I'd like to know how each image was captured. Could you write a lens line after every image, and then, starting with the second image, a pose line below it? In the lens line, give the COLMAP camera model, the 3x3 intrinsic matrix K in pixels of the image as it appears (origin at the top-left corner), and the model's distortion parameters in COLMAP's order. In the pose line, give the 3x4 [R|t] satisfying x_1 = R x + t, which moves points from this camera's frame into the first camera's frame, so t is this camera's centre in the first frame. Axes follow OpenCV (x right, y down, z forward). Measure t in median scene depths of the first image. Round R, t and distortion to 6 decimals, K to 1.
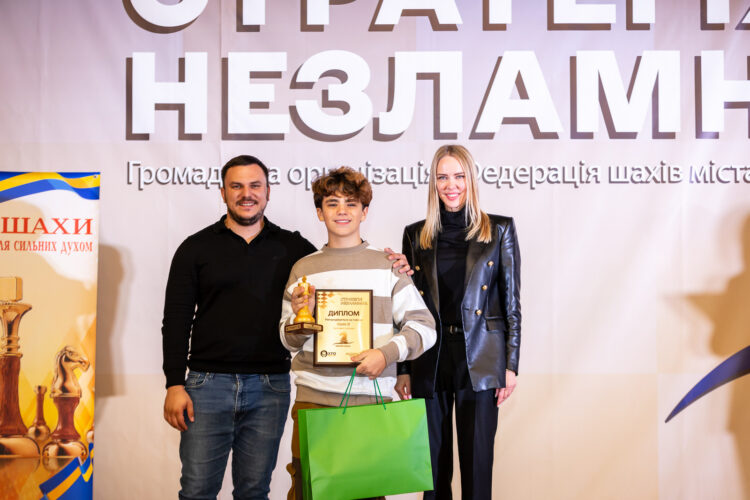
lens RADIAL K [[1541.5, 0, 401.9], [0, 1541.5, 263.1], [0, 0, 1]] dist [0.023385, 0.000000]
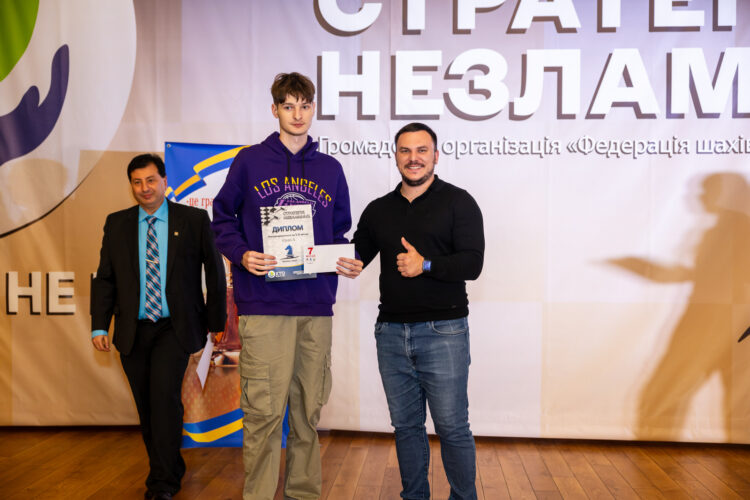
lens RADIAL K [[895.4, 0, 383.6], [0, 895.4, 260.6], [0, 0, 1]] dist [0.019342, 0.000000]
pose [[0.999021, 0.006526, -0.043761, -0.089444], [-0.004015, 0.998354, 0.057206, -0.005326], [0.044062, -0.056974, 0.997403, 0.246775]]
